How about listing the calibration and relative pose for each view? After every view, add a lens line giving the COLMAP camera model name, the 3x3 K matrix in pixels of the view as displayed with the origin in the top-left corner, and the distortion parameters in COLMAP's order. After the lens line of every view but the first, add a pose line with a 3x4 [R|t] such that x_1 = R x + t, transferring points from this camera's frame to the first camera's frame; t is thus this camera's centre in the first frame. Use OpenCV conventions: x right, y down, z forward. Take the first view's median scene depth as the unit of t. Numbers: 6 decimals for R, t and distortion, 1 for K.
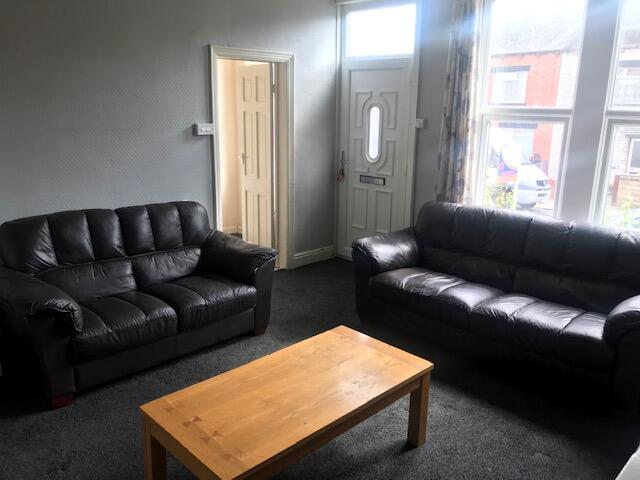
lens RADIAL K [[525.5, 0, 320.0], [0, 525.5, 240.0], [0, 0, 1]] dist [-0.000158, -0.010926]
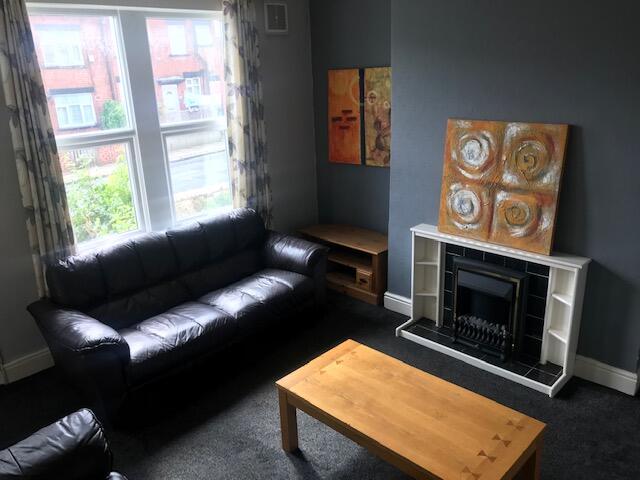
lens RADIAL K [[525.5, 0, 320.0], [0, 525.5, 240.0], [0, 0, 1]] dist [-0.000158, -0.010926]
pose [[-0.015747, -0.332853, 0.942847, -0.611103], [0.289586, 0.901031, 0.322927, -0.281541], [-0.957022, 0.278121, 0.082201, 0.607999]]
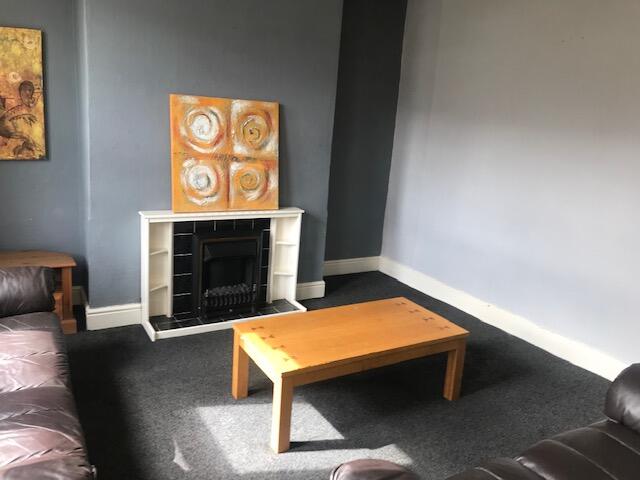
lens RADIAL K [[525.5, 0, 320.0], [0, 525.5, 240.0], [0, 0, 1]] dist [-0.000158, -0.010926]
pose [[-0.966987, -0.141931, 0.211641, -0.293124], [-0.026430, 0.881913, 0.470671, -0.306890], [-0.253452, 0.449539, -0.856550, 1.027311]]
